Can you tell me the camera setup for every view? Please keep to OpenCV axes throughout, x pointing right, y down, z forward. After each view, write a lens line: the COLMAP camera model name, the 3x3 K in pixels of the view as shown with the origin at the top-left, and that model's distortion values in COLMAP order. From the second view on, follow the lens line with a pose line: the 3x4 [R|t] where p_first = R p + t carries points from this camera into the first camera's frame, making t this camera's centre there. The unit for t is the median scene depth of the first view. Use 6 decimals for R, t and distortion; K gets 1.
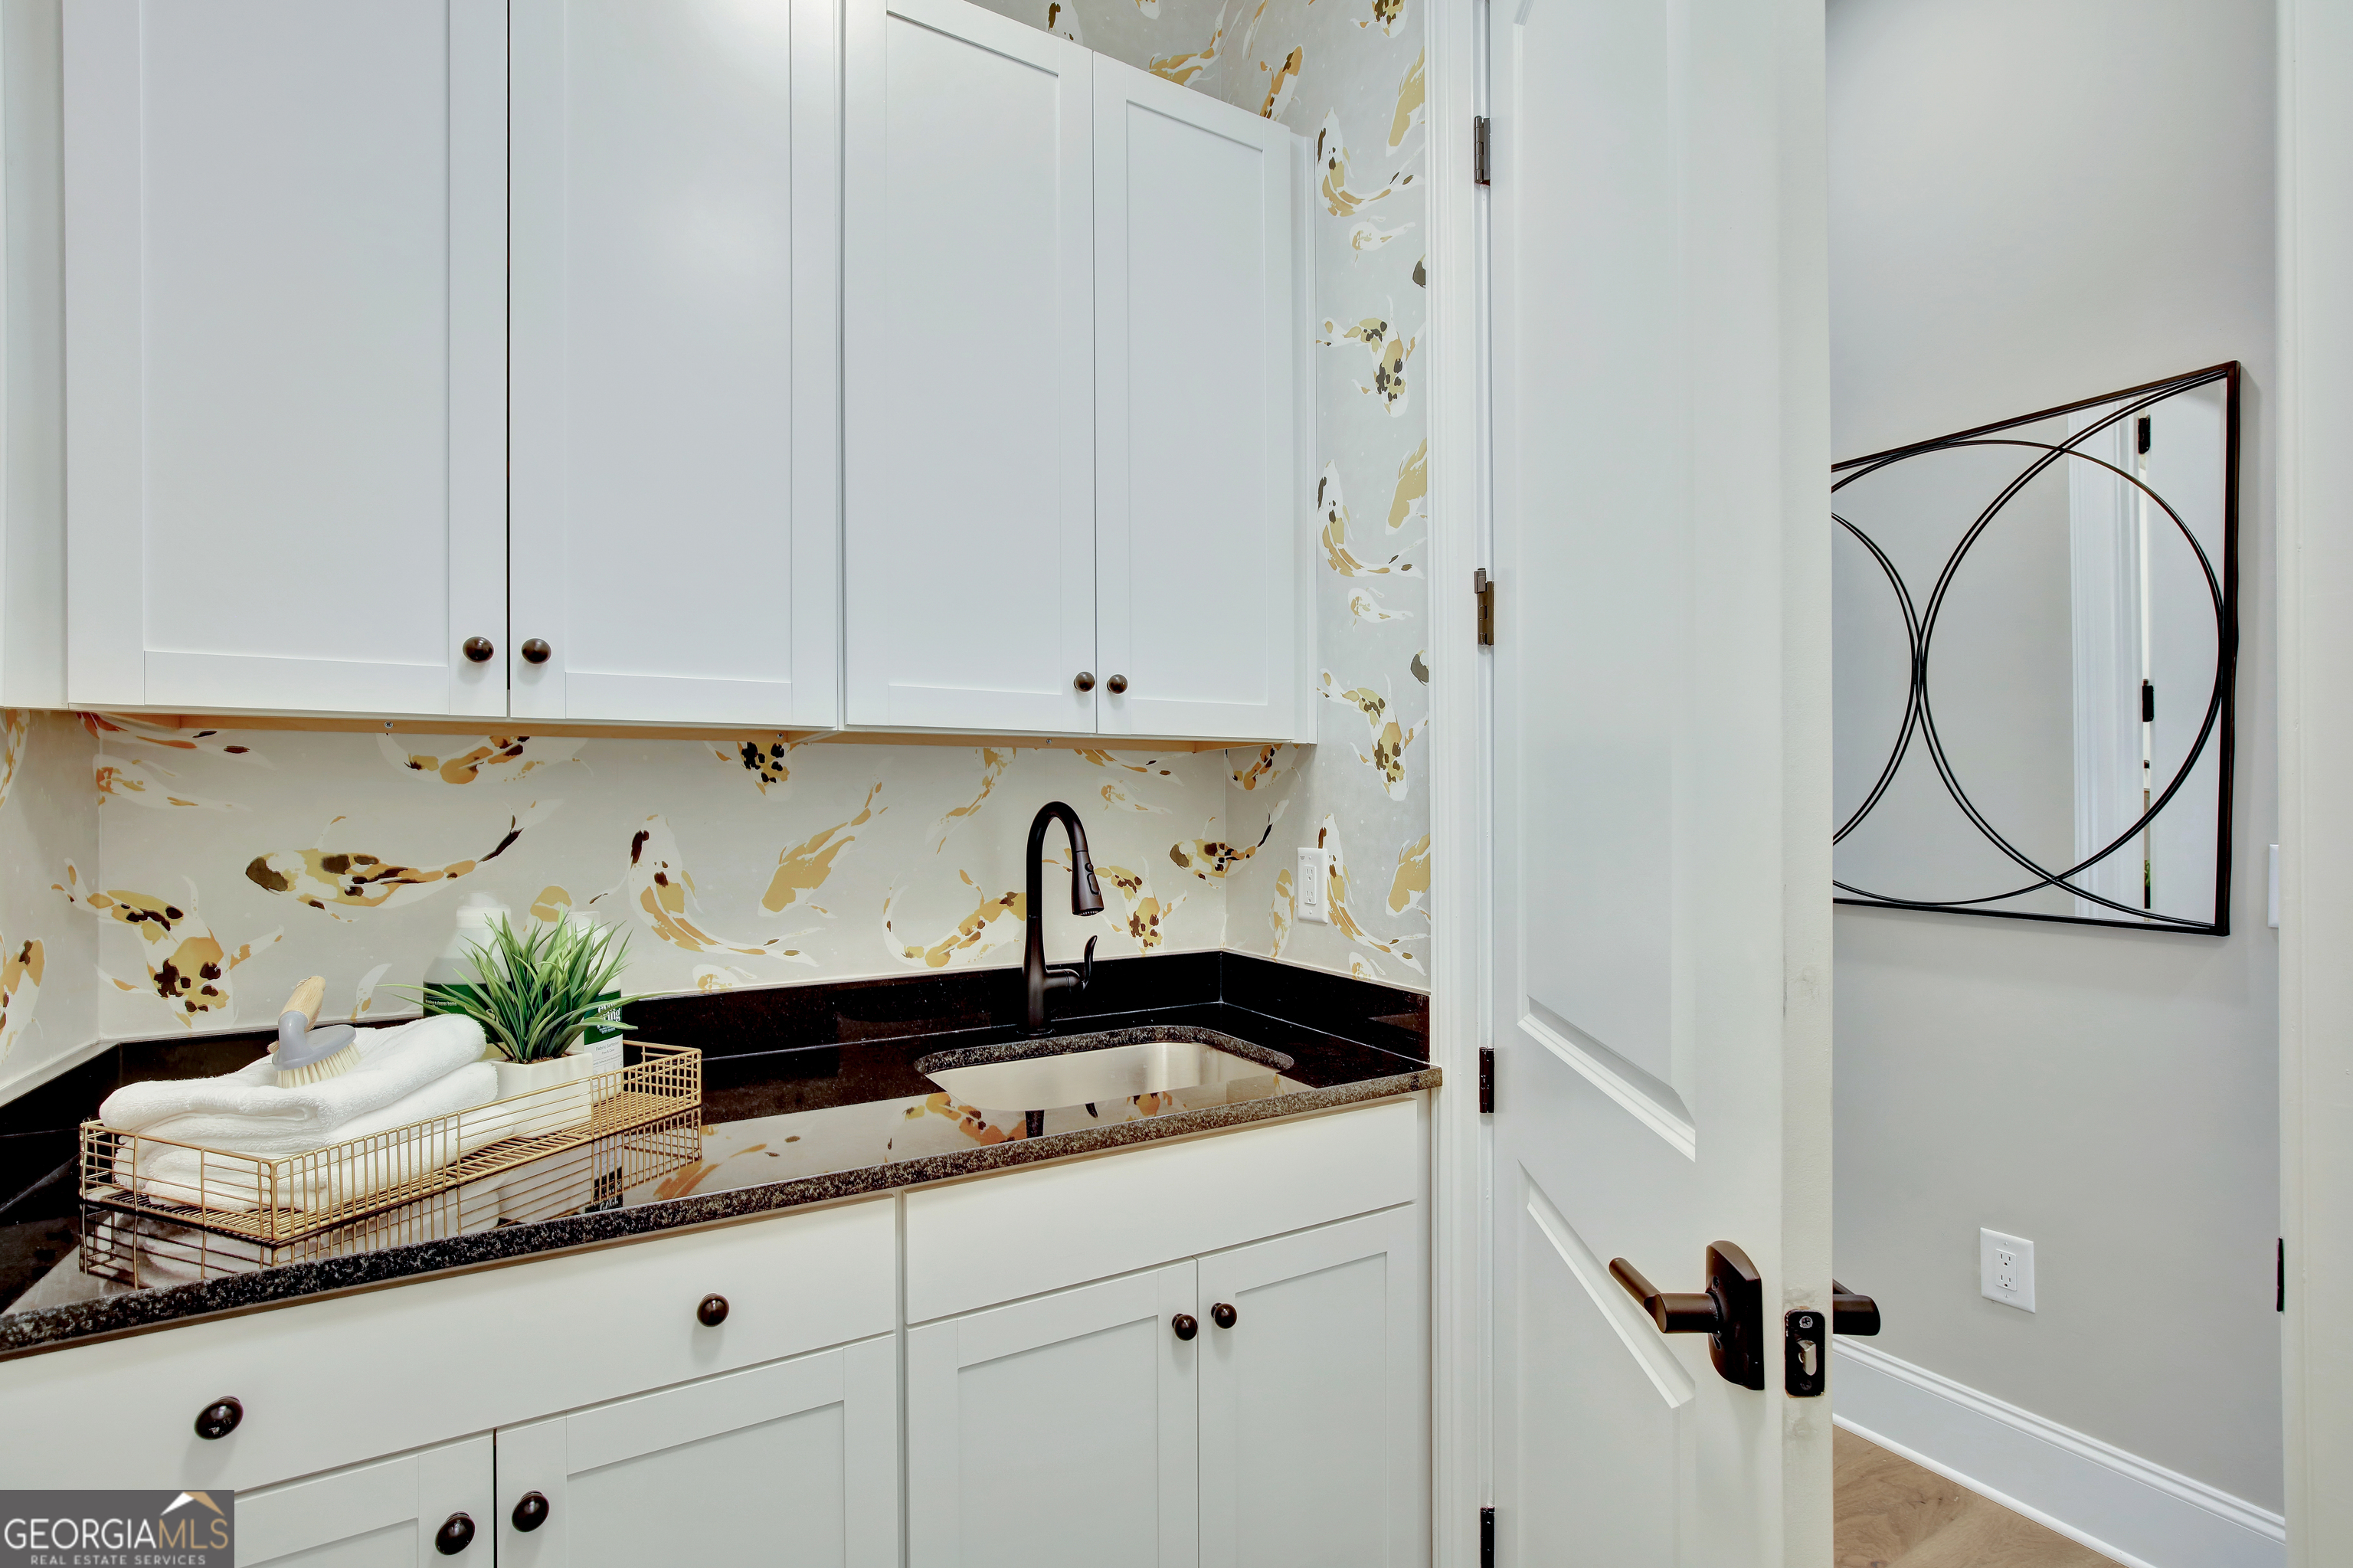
lens RADIAL K [[1072.5, 0, 1182.2], [0, 1072.5, 808.7], [0, 0, 1]] dist [-0.009087, 0.001342]
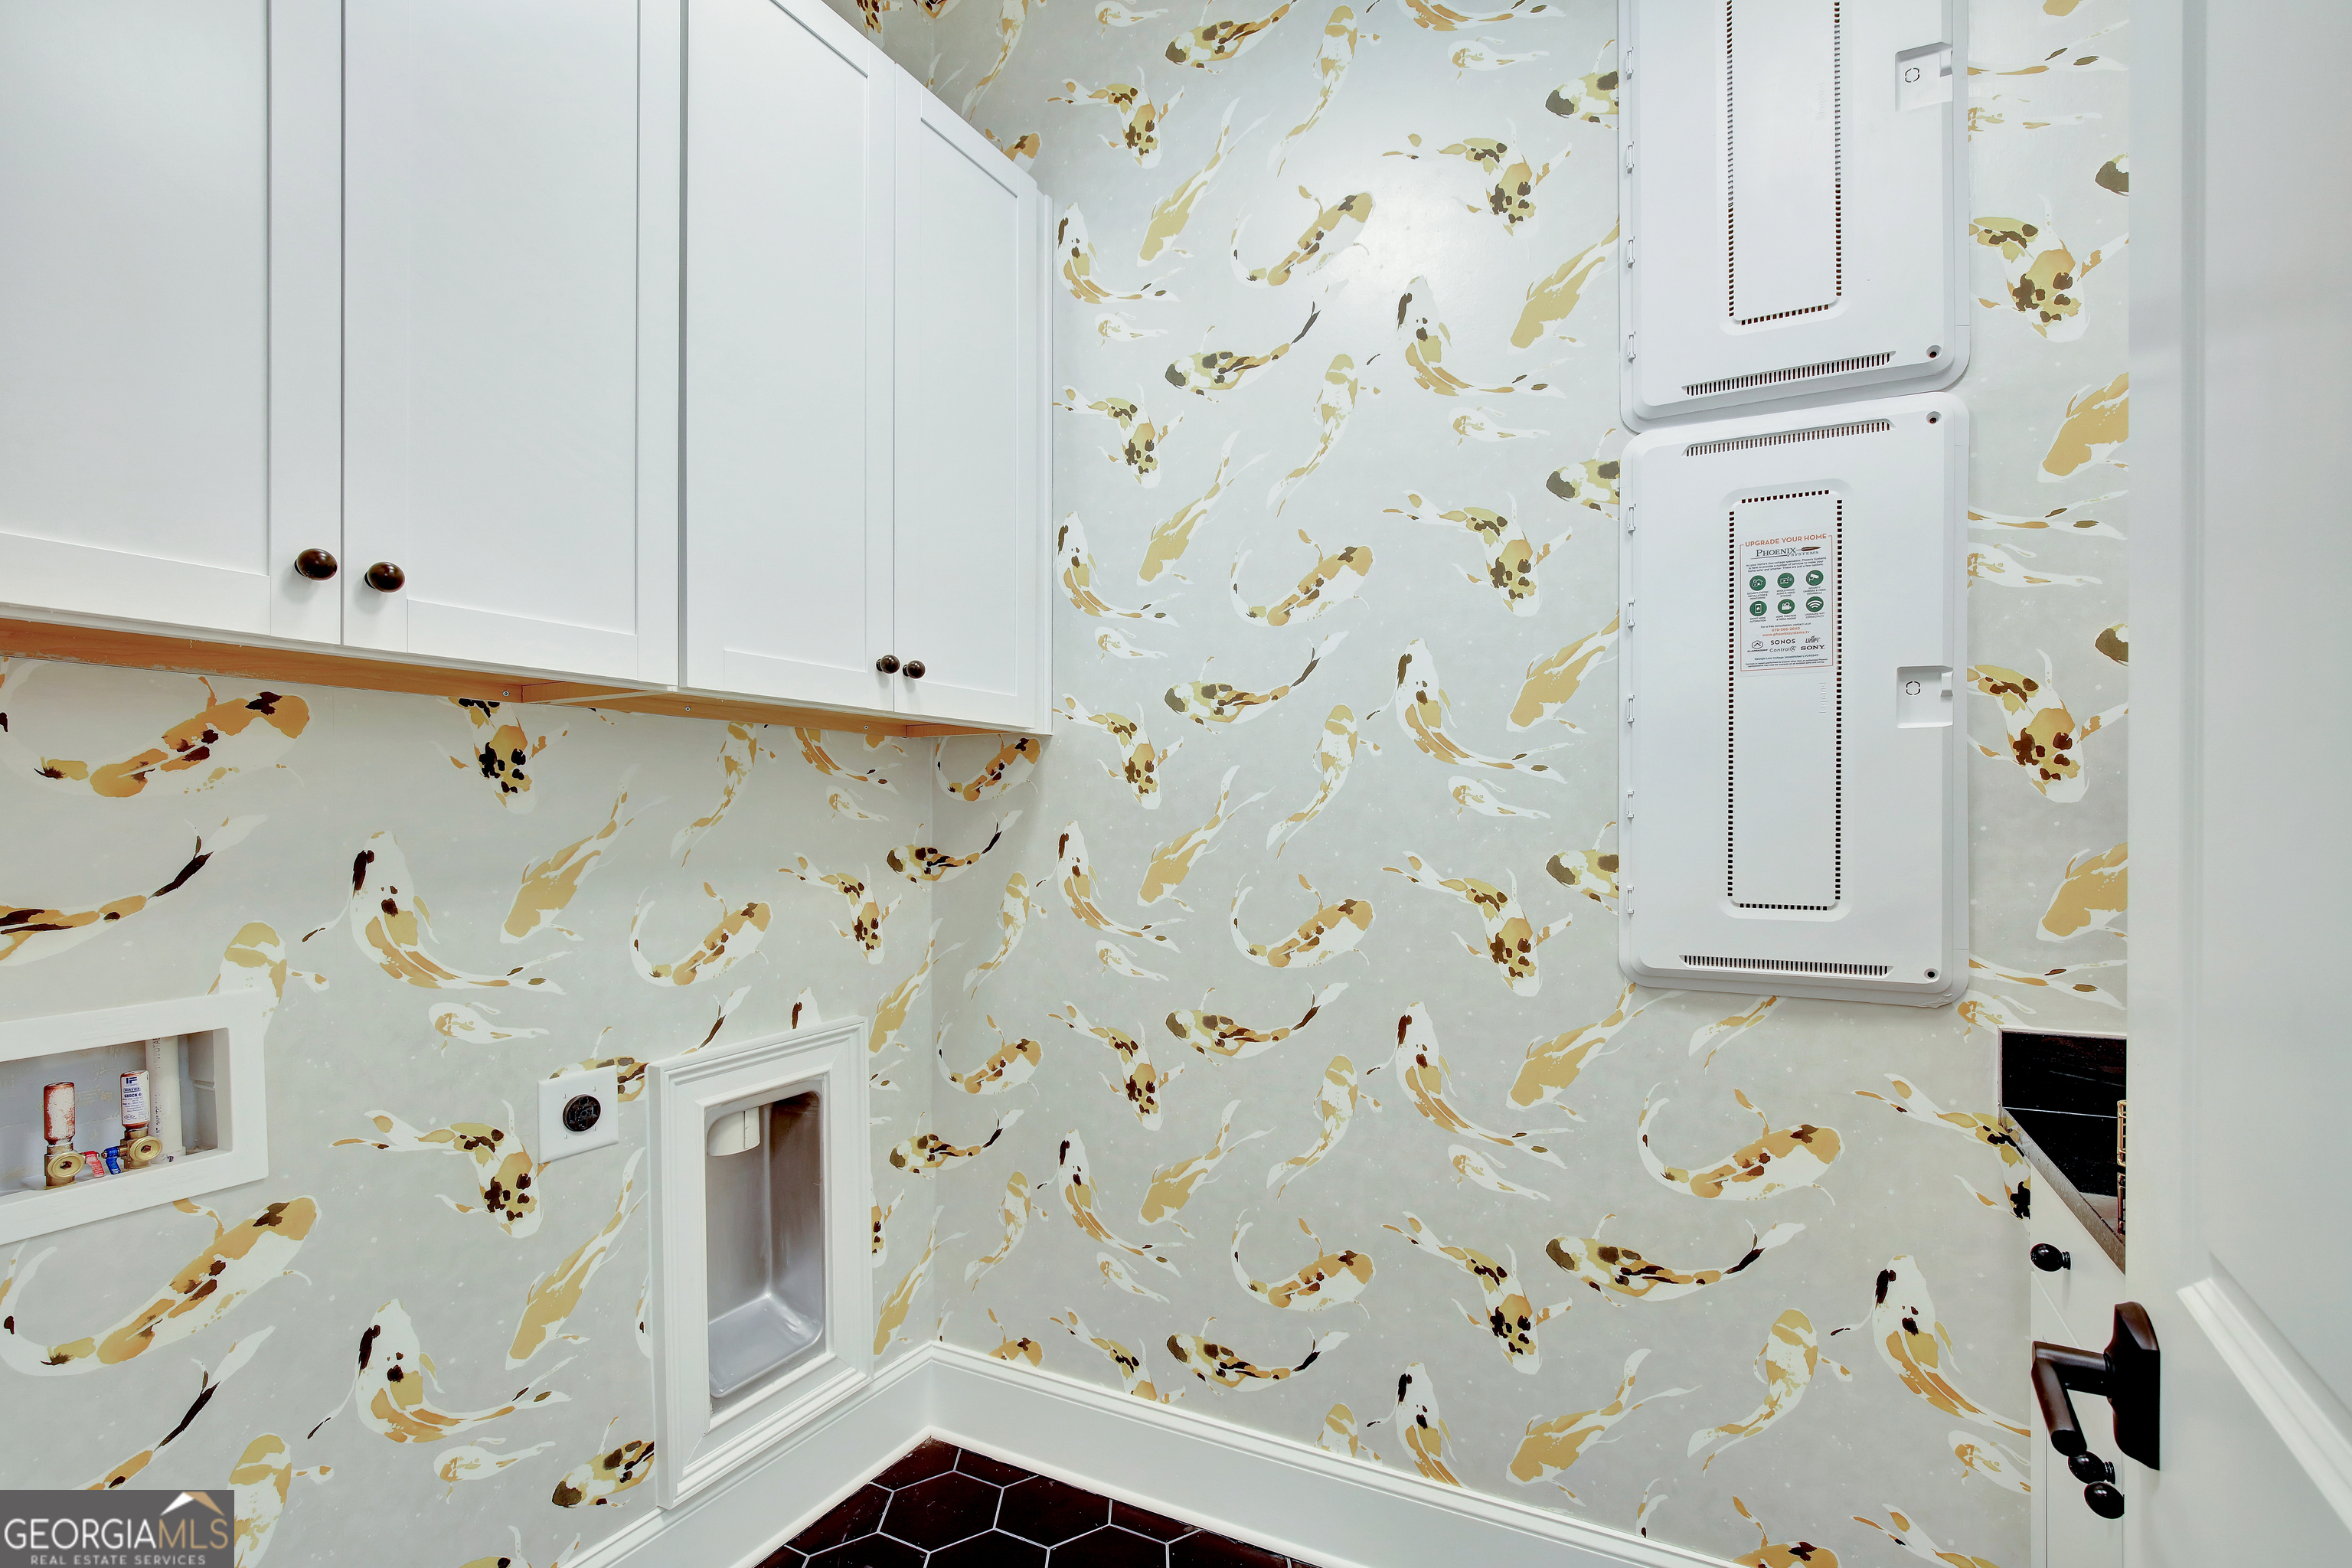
lens RADIAL K [[1059.9, 0, 1162.1], [0, 1059.9, 810.6], [0, 0, 1]] dist [-0.001607, 0.009013]
pose [[0.868640, -0.007261, 0.495391, -0.365072], [0.004897, 0.999970, 0.006070, -0.012815], [-0.495420, -0.002847, 0.868649, -0.035248]]
